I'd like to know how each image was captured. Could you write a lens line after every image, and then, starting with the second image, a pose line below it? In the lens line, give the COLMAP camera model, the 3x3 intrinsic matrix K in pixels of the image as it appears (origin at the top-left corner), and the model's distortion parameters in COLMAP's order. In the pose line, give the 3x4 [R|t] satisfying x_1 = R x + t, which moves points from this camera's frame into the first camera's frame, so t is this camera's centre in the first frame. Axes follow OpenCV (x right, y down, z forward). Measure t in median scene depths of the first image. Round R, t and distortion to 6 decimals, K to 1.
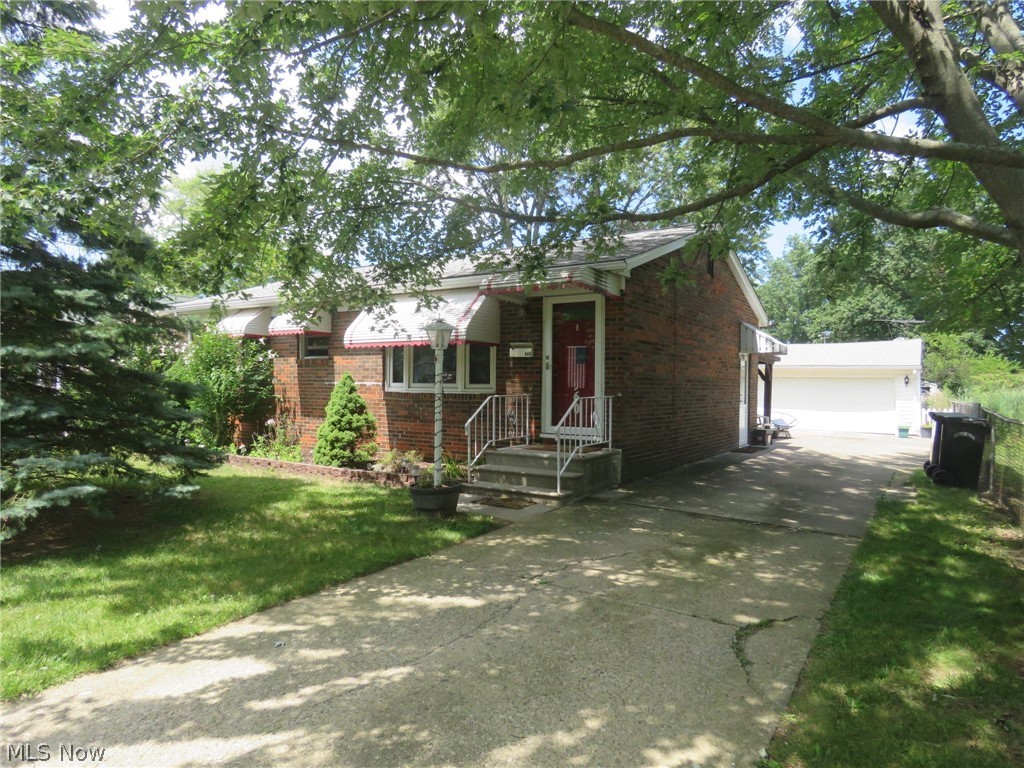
lens RADIAL K [[644.3, 0, 512.0], [0, 644.3, 384.0], [0, 0, 1]] dist [-0.011168, -0.001473]
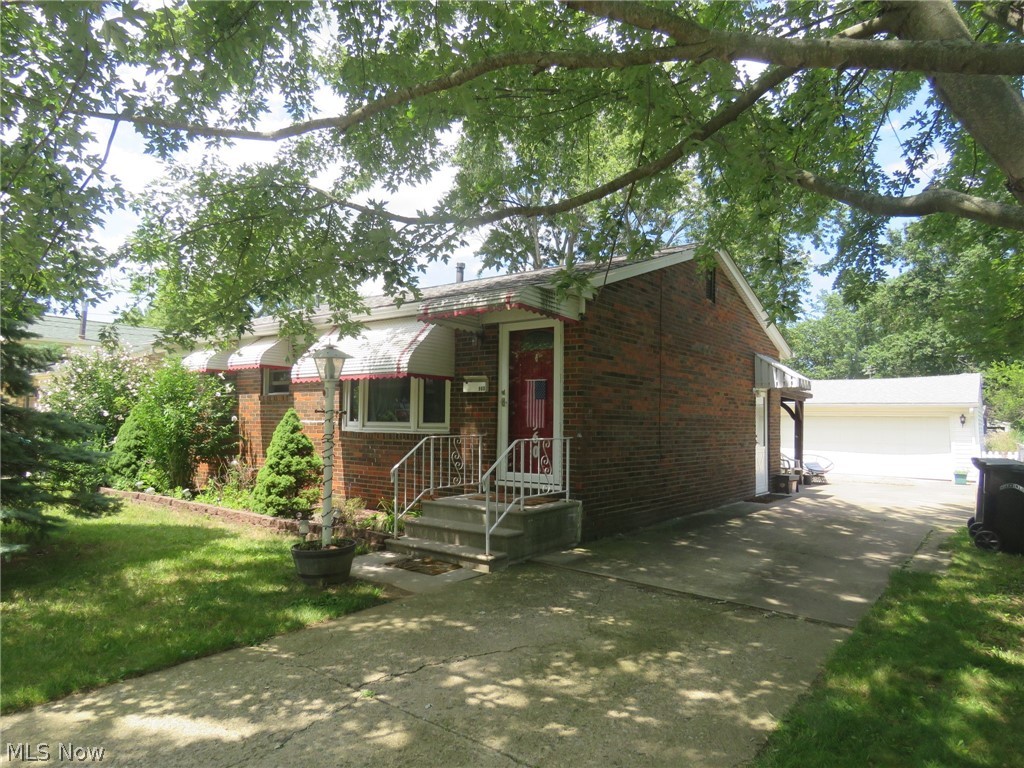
lens RADIAL K [[644.3, 0, 512.0], [0, 644.3, 384.0], [0, 0, 1]] dist [-0.011168, -0.001473]
pose [[0.996842, -0.002387, -0.079380, 0.129698], [-0.002347, 0.998226, -0.059488, -0.000904], [0.079381, 0.059486, 0.995068, 0.129257]]
